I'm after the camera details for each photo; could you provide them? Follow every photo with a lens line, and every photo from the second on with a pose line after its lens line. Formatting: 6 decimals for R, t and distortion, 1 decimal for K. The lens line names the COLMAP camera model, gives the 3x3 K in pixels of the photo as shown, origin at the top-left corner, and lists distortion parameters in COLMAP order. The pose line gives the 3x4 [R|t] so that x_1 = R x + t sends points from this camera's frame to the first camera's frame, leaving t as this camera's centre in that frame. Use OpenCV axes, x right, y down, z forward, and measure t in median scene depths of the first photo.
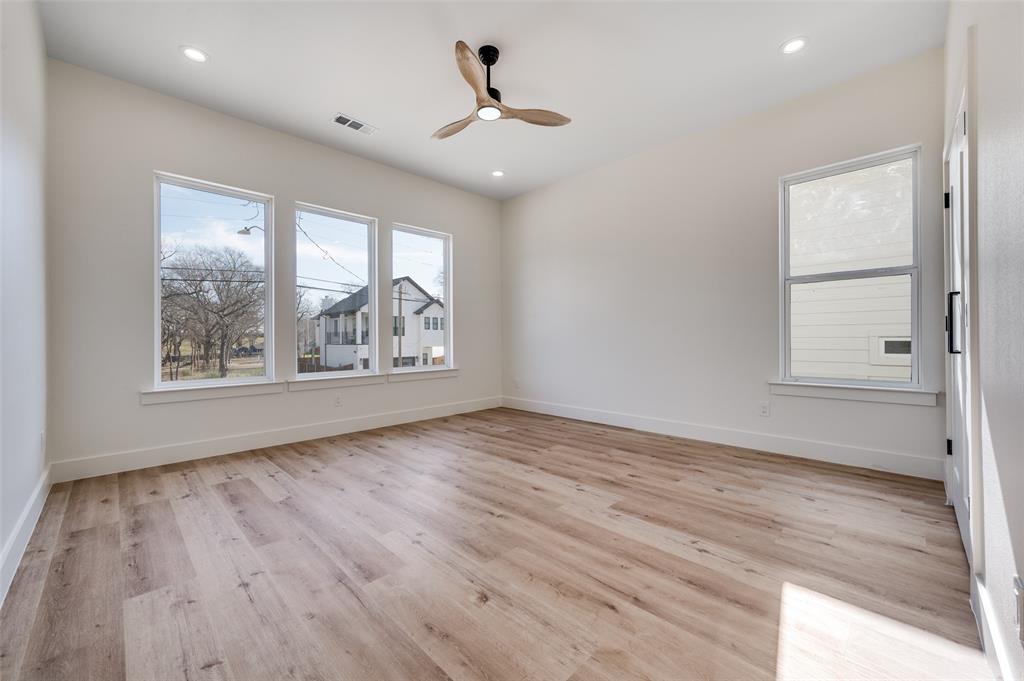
lens RADIAL K [[401.7, 0, 509.5], [0, 401.7, 340.5], [0, 0, 1]] dist [-0.002010, -0.000229]
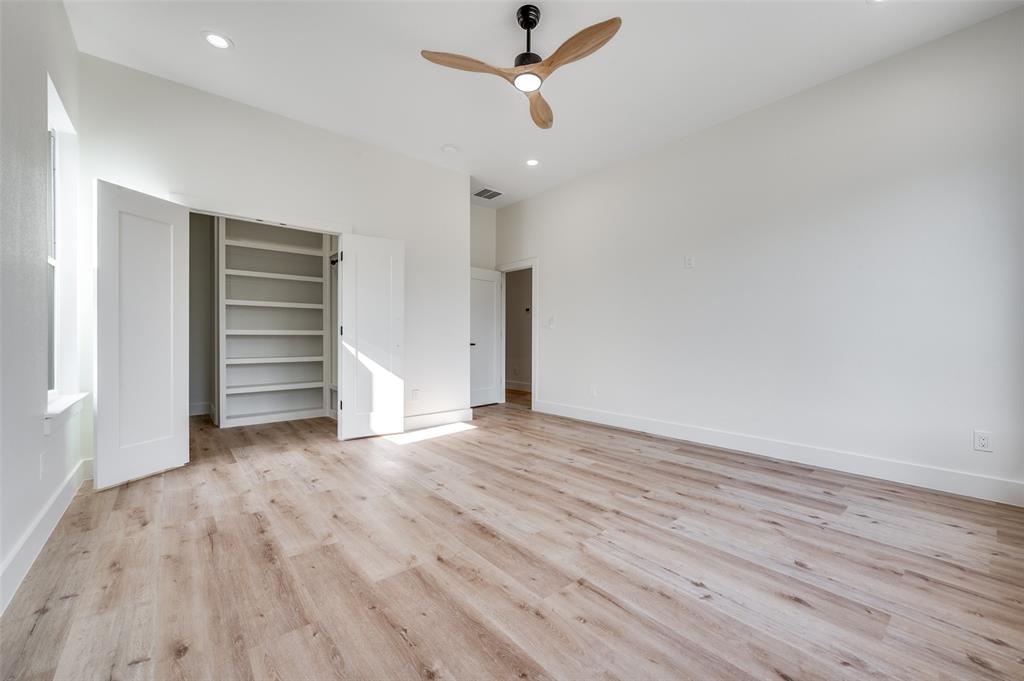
lens RADIAL K [[401.7, 0, 519.5], [0, 401.7, 339.5], [0, 0, 1]] dist [-0.002010, -0.000229]
pose [[-0.998176, 0.005385, 0.060129, -0.089237], [0.005612, 0.999978, 0.003607, -0.006183], [-0.060108, 0.003938, -0.998184, 1.976724]]
